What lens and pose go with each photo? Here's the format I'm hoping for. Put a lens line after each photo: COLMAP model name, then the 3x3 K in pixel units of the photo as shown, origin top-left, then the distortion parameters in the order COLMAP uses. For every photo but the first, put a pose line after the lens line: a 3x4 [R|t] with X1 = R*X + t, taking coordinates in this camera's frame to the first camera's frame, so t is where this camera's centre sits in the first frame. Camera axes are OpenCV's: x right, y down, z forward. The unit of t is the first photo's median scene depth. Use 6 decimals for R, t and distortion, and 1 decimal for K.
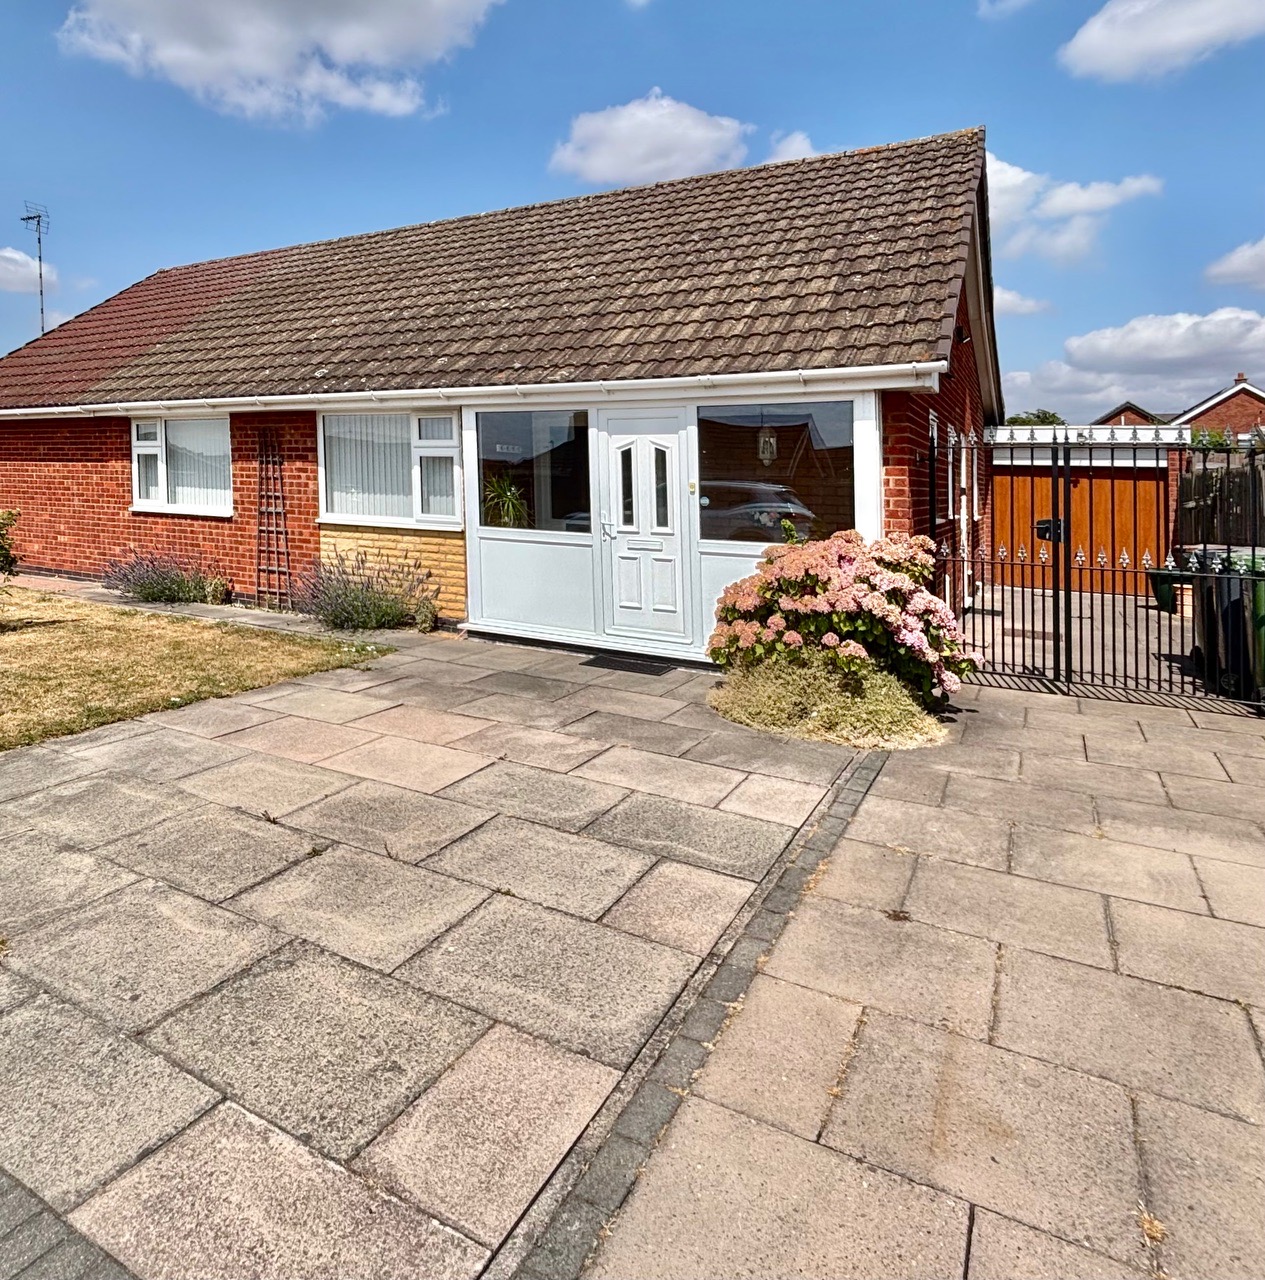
lens RADIAL K [[823.1, 0, 630.1], [0, 823.1, 533.2], [0, 0, 1]] dist [-0.001720, -0.001473]
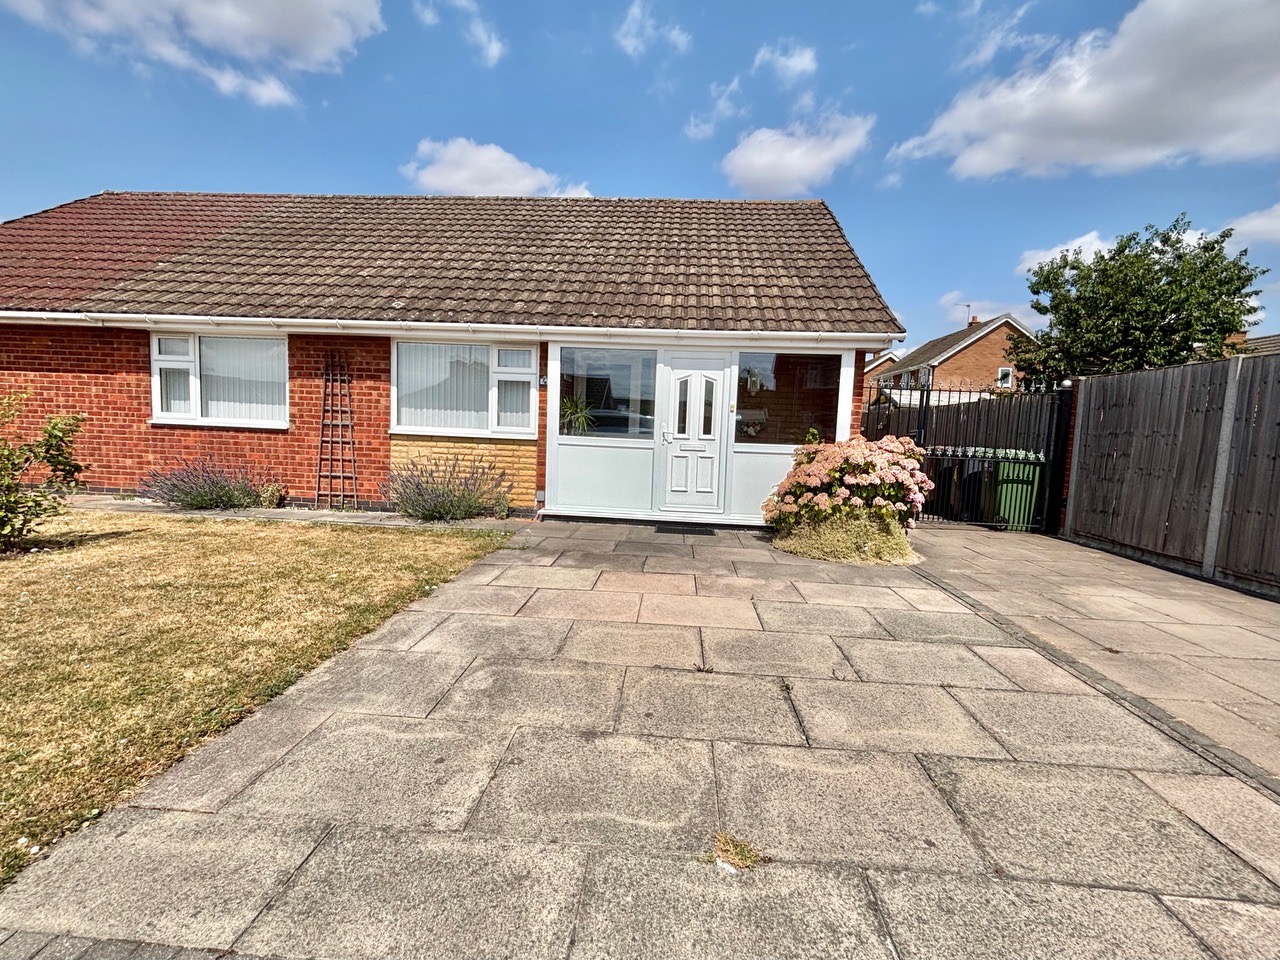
lens RADIAL K [[514.2, 0, 640.0], [0, 514.2, 480.0], [0, 0, 1]] dist [-0.001820, 0.001097]
pose [[0.904658, -0.033499, 0.424820, -0.380101], [0.011448, 0.998456, 0.054354, 0.017854], [-0.425985, -0.044308, 0.903644, 0.182979]]
